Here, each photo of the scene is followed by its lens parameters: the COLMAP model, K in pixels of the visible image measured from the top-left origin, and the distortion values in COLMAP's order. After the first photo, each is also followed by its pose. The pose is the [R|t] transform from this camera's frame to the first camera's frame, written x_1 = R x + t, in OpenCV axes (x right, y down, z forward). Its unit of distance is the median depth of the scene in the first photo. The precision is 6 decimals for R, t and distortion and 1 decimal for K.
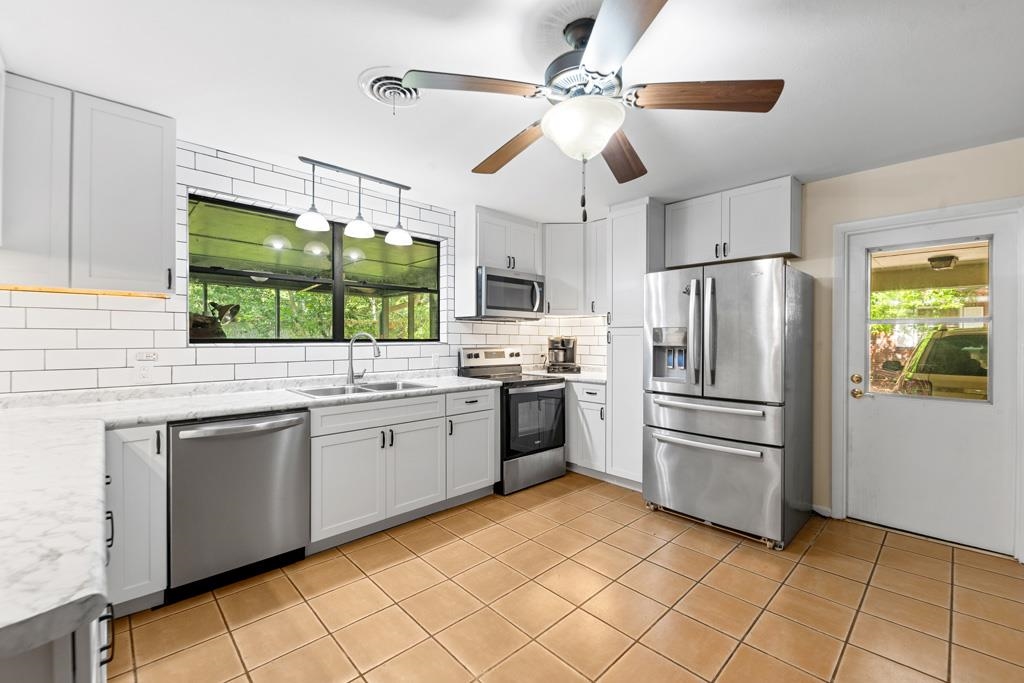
lens RADIAL K [[423.7, 0, 516.5], [0, 423.7, 341.2], [0, 0, 1]] dist [0.009638, -0.000571]
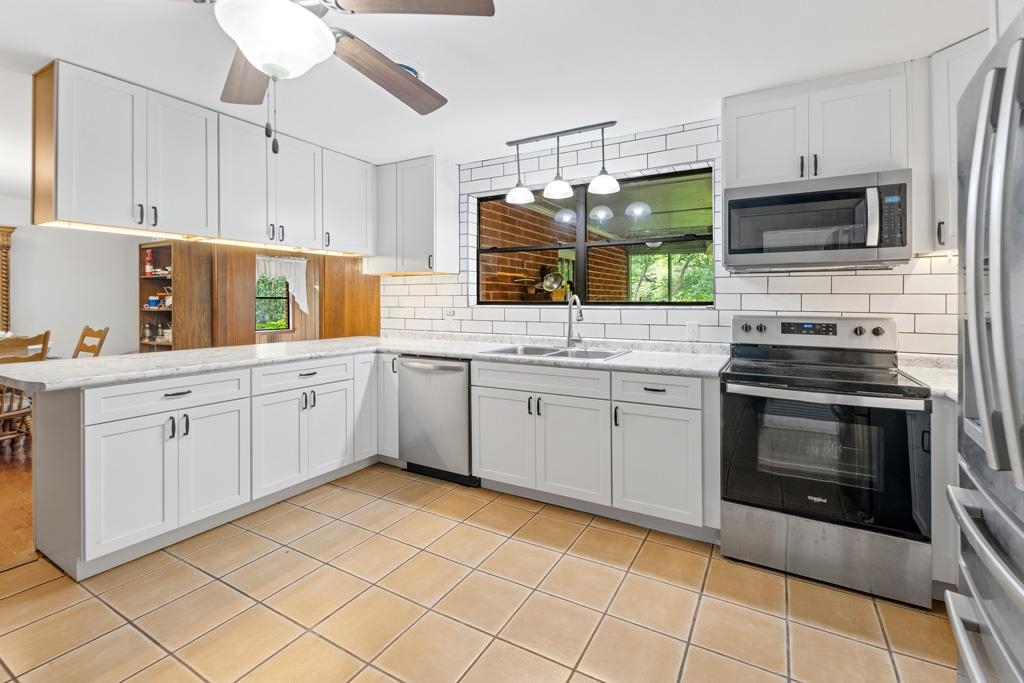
lens RADIAL K [[423.7, 0, 498.2], [0, 423.7, 305.0], [0, 0, 1]] dist [0.009638, -0.000571]
pose [[0.307876, 0.006969, -0.951401, 0.471508], [-0.006460, 0.999965, 0.005234, -0.001337], [0.951404, 0.004535, 0.307911, 0.514424]]
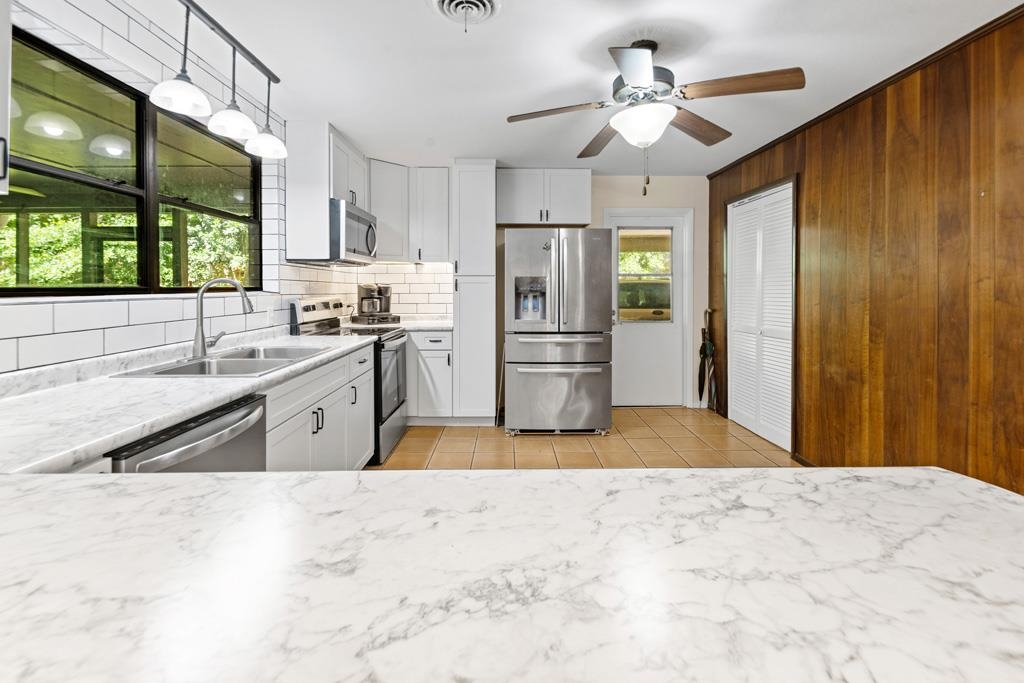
lens RADIAL K [[439.2, 0, 512.3], [0, 439.2, 290.0], [0, 0, 1]] dist [0.005721, -0.002305]
pose [[0.686595, -0.008012, 0.726996, -0.523626], [0.008254, 0.999961, 0.003225, 0.000715], [-0.726994, 0.003787, 0.686634, 0.180666]]
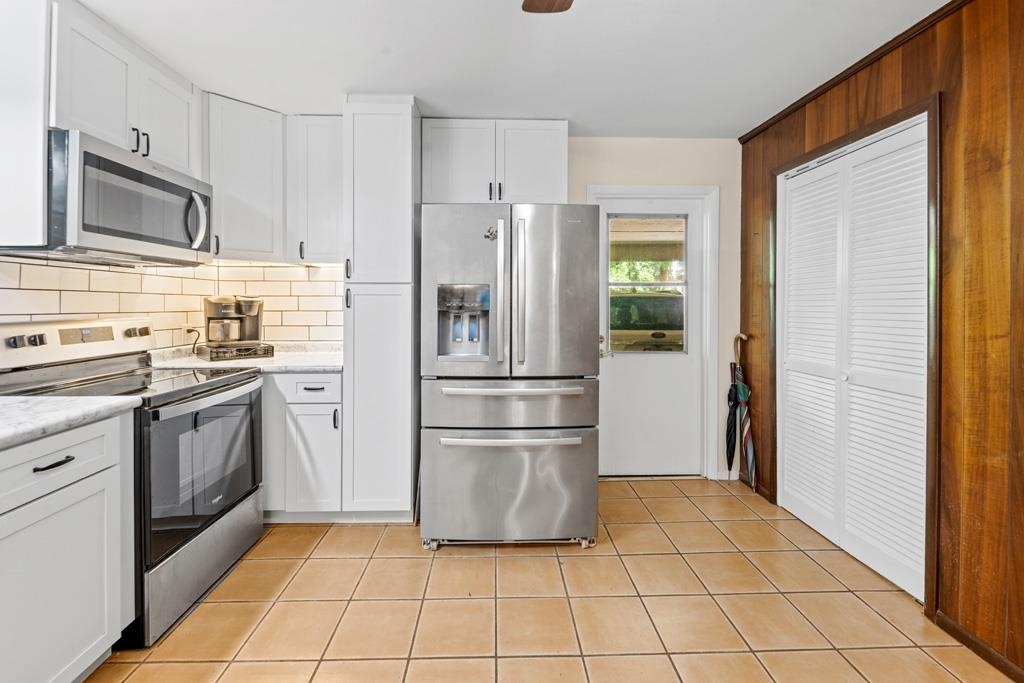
lens RADIAL K [[439.2, 0, 506.4], [0, 439.2, 304.2], [0, 0, 1]] dist [0.005721, -0.002305]
pose [[0.676950, -0.005636, 0.736008, -0.120751], [0.006149, 0.999979, 0.002001, 0.000211], [-0.736004, 0.003171, 0.676970, 0.417700]]
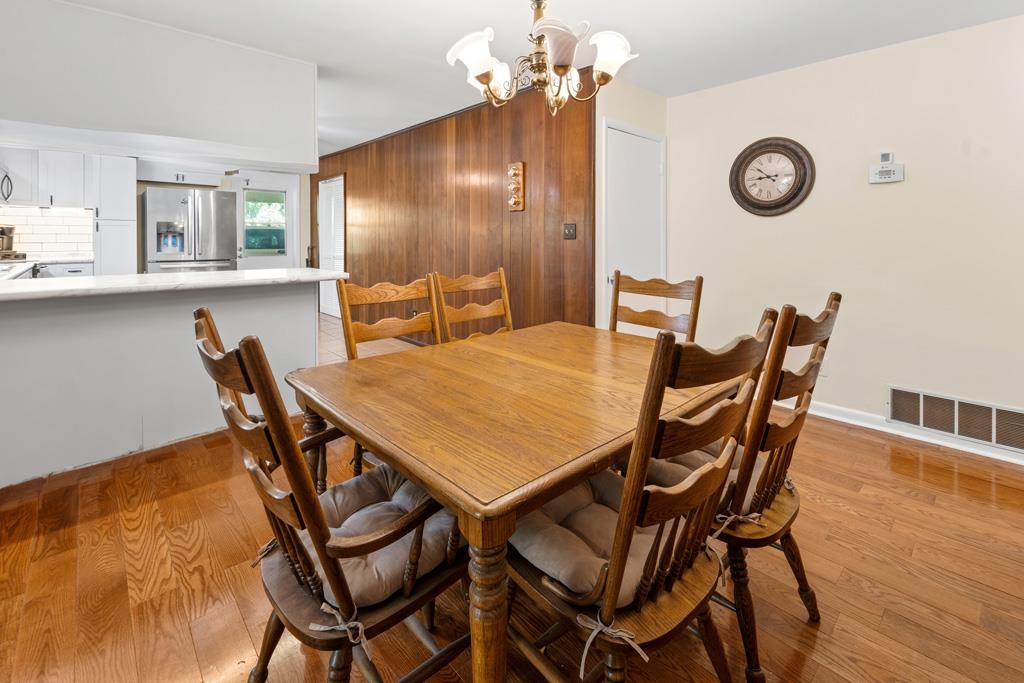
lens RADIAL K [[439.2, 0, 497.5], [0, 439.2, 247.1], [0, 0, 1]] dist [0.005721, -0.002305]
pose [[0.035849, -0.024235, 0.999063, -1.246347], [0.003505, 0.999703, 0.024124, 0.028322], [-0.999351, 0.002637, 0.035923, -0.337068]]
